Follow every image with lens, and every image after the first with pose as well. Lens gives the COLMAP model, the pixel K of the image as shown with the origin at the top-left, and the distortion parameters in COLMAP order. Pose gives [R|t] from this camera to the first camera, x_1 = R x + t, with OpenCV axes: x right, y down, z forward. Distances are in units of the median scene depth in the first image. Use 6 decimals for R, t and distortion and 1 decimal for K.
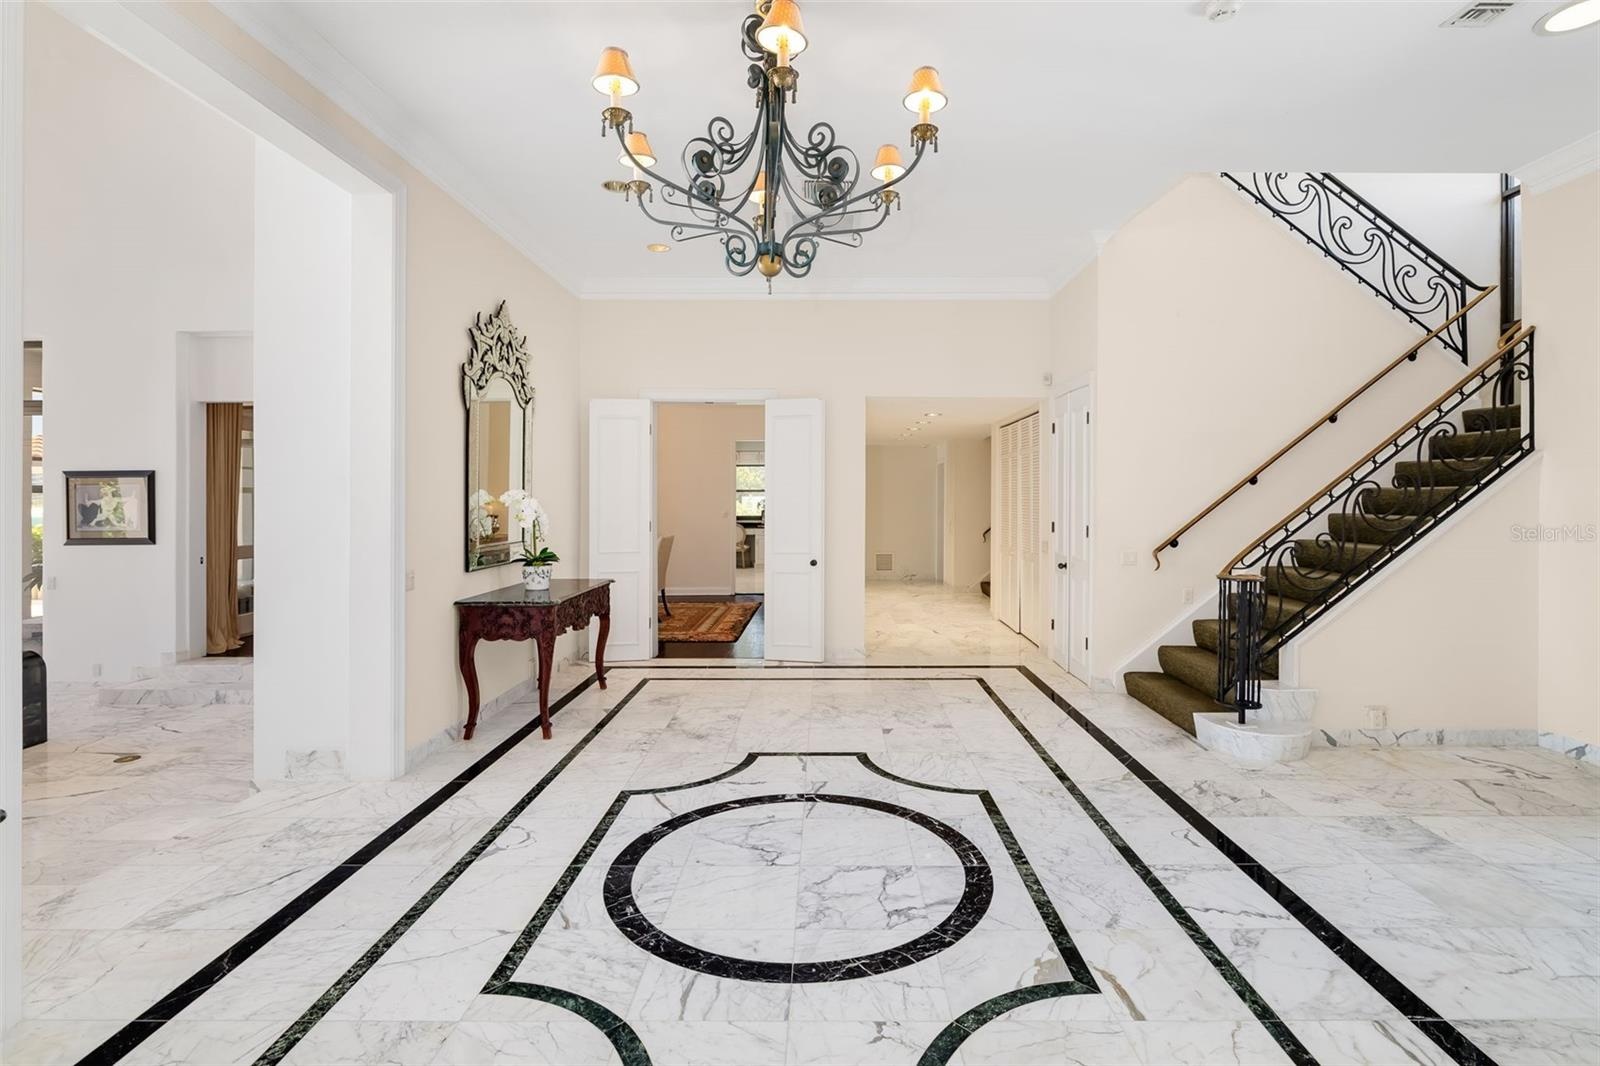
lens RADIAL K [[687.1, 0, 793.9], [0, 687.1, 517.8], [0, 0, 1]] dist [0.000392, 0.000288]
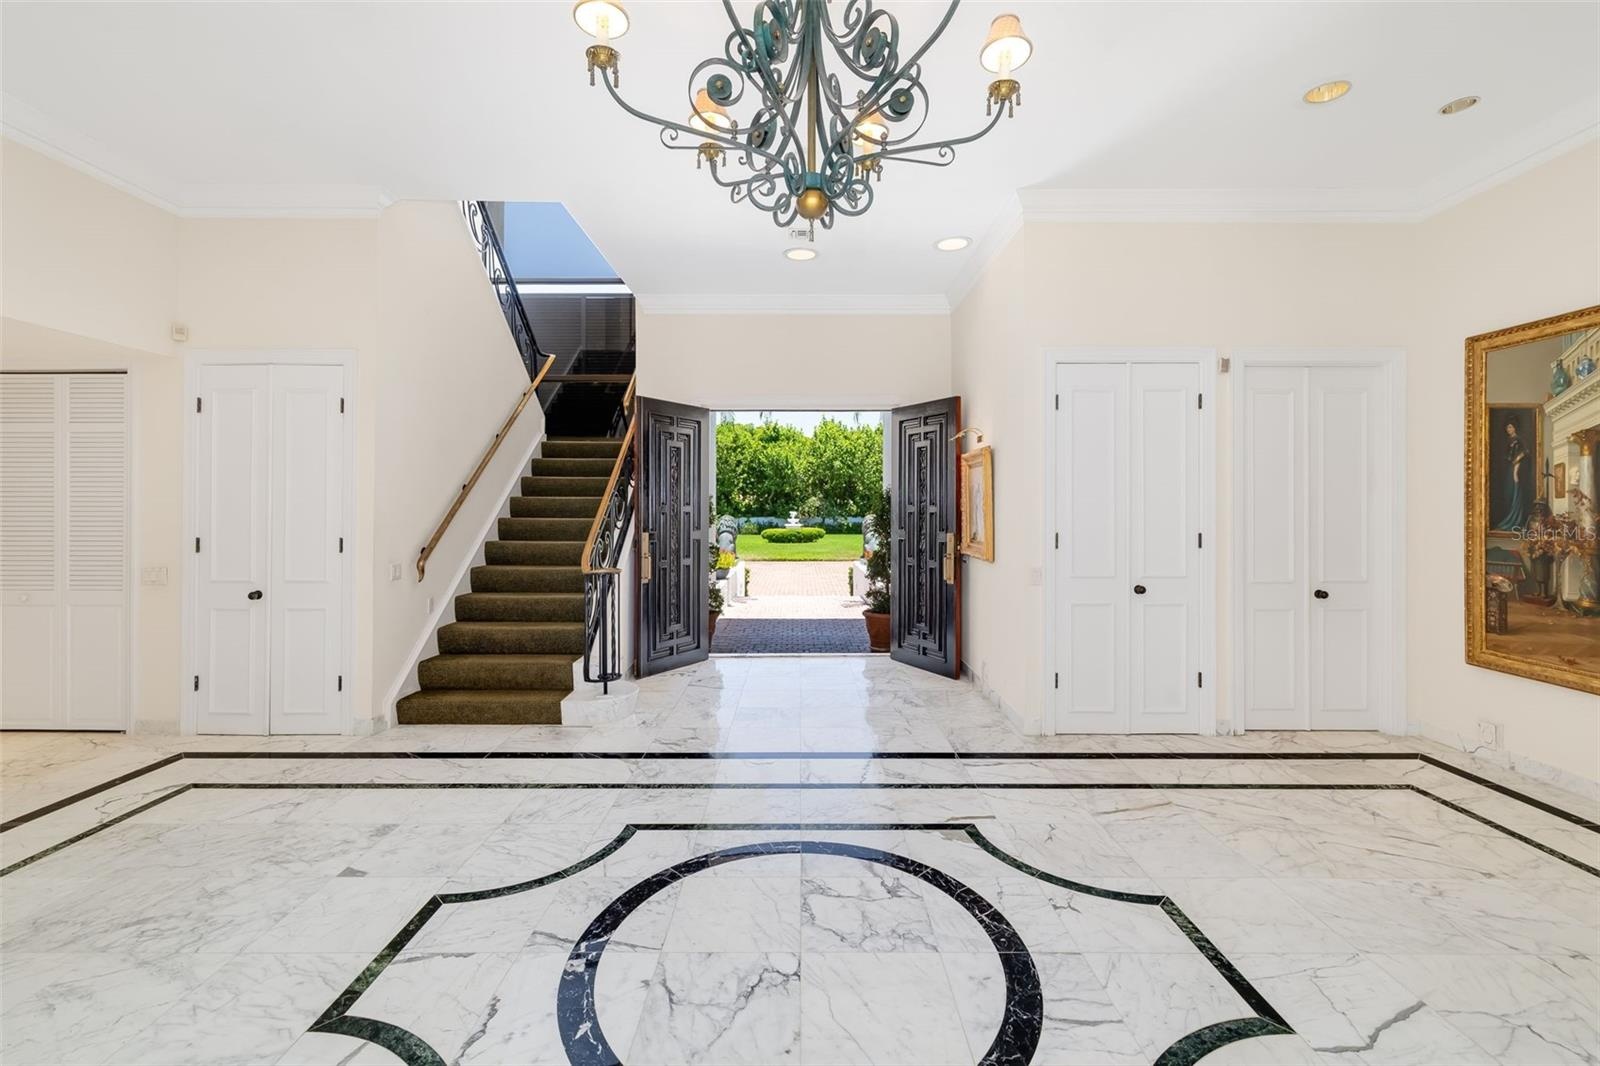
lens RADIAL K [[687.1, 0, 793.9], [0, 687.1, 517.8], [0, 0, 1]] dist [0.000392, 0.000288]
pose [[0.034662, -0.012767, 0.999318, -0.725829], [0.026191, 0.999587, 0.011862, -0.012453], [-0.999056, 0.025762, 0.034982, 0.886117]]
